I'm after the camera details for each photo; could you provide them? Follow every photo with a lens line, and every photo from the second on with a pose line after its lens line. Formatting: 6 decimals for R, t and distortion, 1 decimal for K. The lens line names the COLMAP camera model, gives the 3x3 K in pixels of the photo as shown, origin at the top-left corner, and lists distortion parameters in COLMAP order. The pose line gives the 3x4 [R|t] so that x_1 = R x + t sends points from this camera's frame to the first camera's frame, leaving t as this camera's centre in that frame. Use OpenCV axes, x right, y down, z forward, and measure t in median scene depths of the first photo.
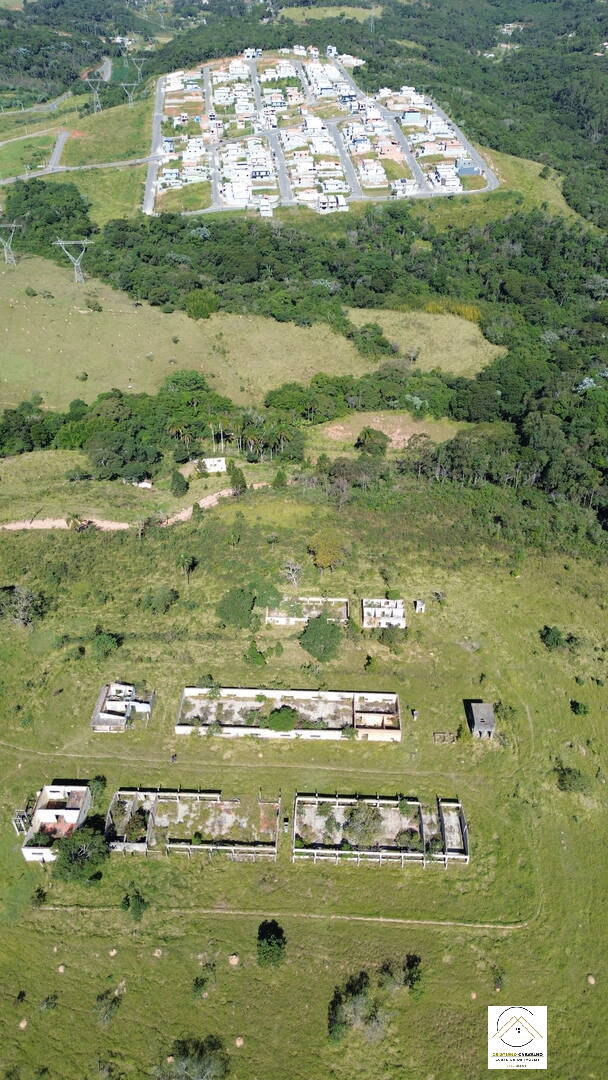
lens RADIAL K [[759.9, 0, 303.1], [0, 759.9, 536.8], [0, 0, 1]] dist [0.070105, -0.063028]
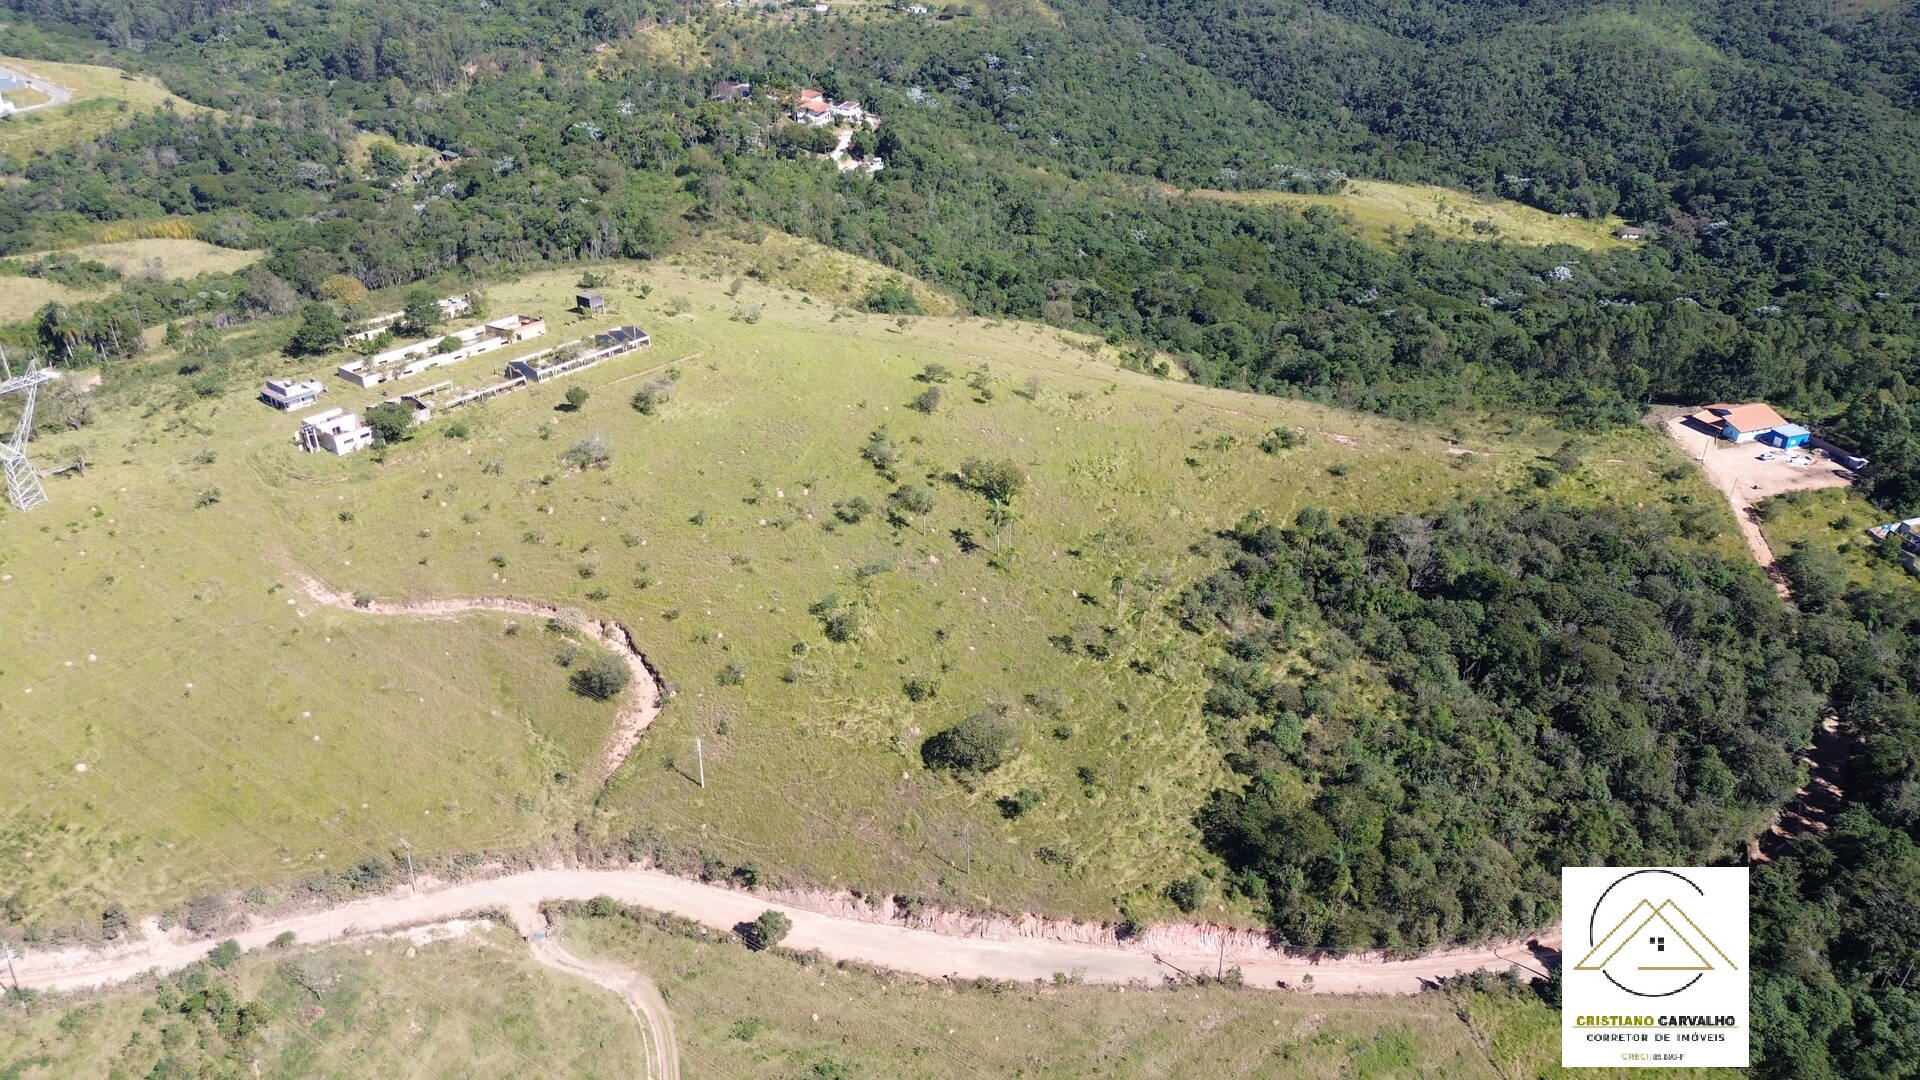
lens RADIAL K [[1351.0, 0, 960.9], [0, 1351.0, 539.2], [0, 0, 1]] dist [0.070105, -0.063028]
pose [[0.592720, -0.377913, 0.711242, -0.269311], [0.491788, 0.869162, 0.051987, 0.183205], [-0.637831, 0.318966, 0.701022, -0.186730]]
